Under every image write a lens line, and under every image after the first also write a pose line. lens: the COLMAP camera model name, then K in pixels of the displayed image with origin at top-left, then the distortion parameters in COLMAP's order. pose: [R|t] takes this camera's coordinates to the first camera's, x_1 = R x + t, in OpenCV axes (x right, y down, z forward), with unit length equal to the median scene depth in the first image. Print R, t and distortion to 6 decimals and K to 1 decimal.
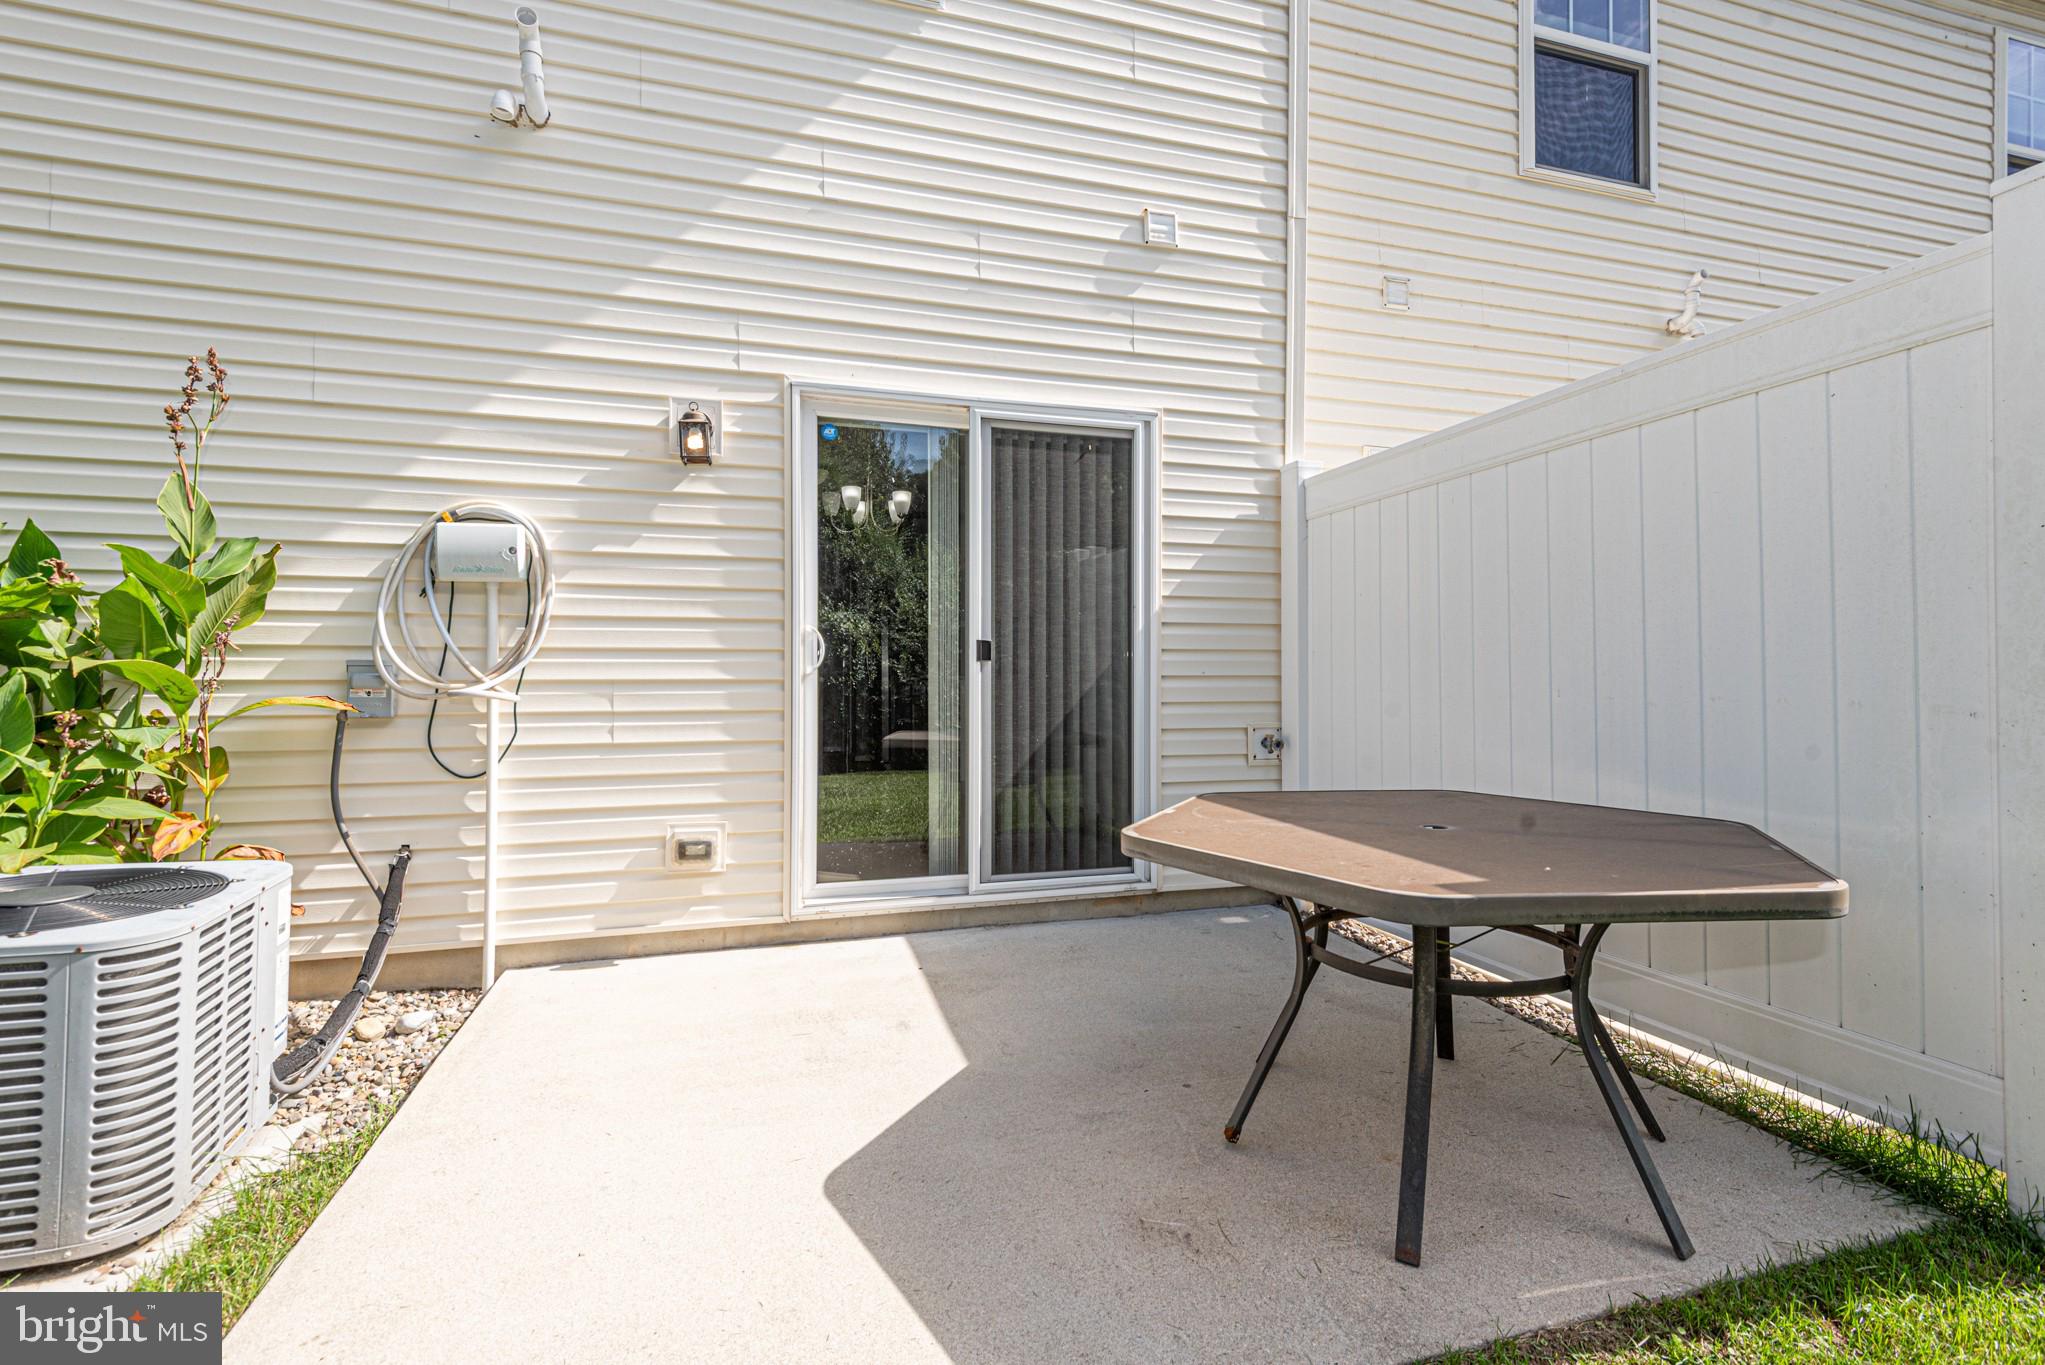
lens RADIAL K [[941.0, 0, 1030.0], [0, 941.0, 675.2], [0, 0, 1]] dist [0.029168, -0.020163]
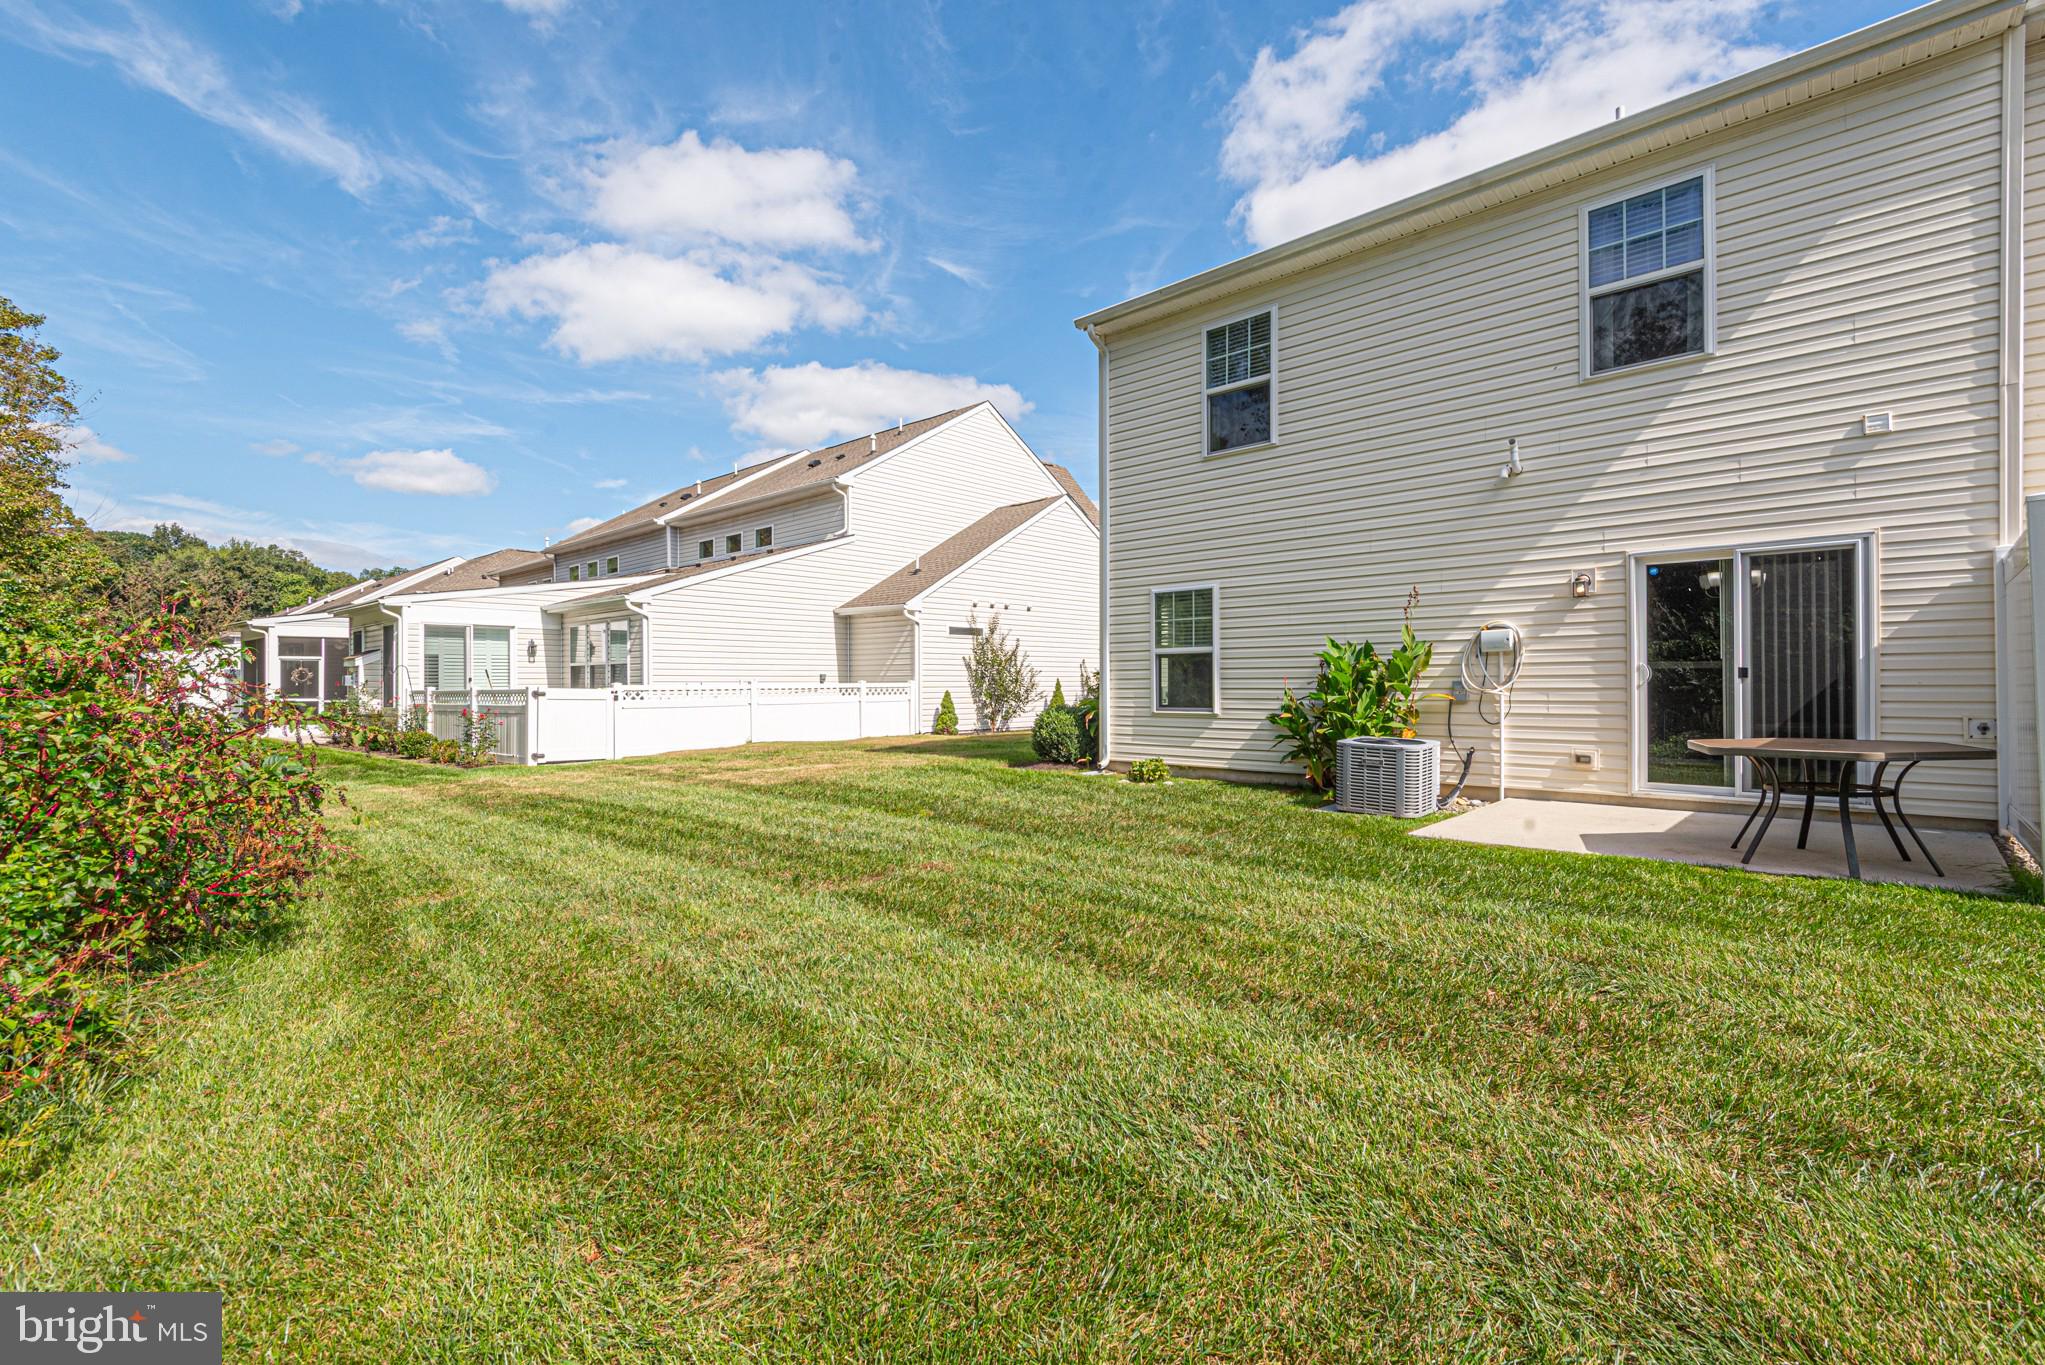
lens RADIAL K [[941.0, 0, 1030.0], [0, 941.0, 675.2], [0, 0, 1]] dist [0.029168, -0.020163]
pose [[0.514188, -0.013800, -0.857567, 0.959927], [0.002769, 0.999892, -0.014430, 0.004125], [0.857673, 0.005045, 0.514171, -1.397293]]
